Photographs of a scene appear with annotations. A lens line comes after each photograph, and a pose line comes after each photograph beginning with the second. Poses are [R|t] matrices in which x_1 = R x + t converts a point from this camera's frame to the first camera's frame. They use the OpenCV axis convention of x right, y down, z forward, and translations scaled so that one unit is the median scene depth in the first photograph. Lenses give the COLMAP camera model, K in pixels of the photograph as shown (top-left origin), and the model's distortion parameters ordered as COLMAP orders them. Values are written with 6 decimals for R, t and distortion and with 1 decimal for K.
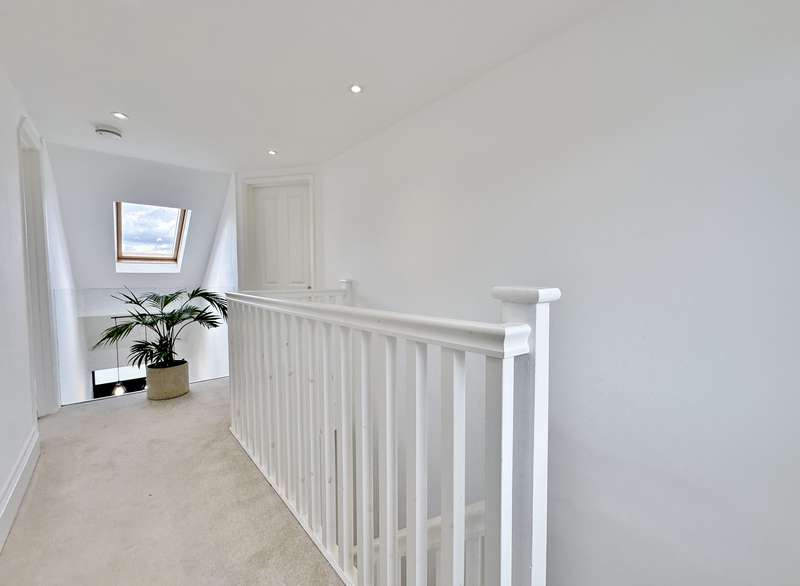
lens RADIAL K [[323.4, 0, 397.4], [0, 323.4, 289.0], [0, 0, 1]] dist [-0.008795, 0.000823]
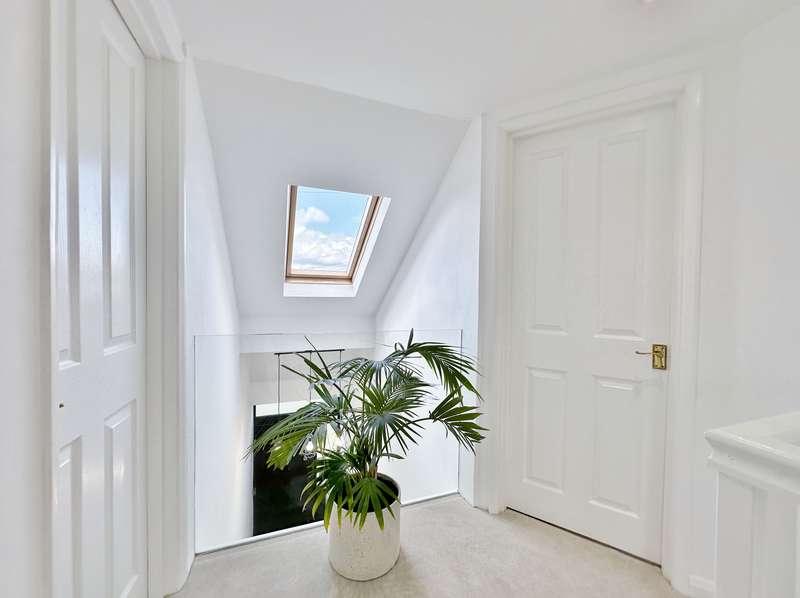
lens RADIAL K [[323.4, 0, 401.9], [0, 323.4, 298.9], [0, 0, 1]] dist [-0.008795, 0.000823]
pose [[0.938795, 0.027161, -0.343404, -0.405286], [-0.037896, 0.998979, -0.024588, -0.040417], [0.342386, 0.036096, 0.938866, 0.442464]]
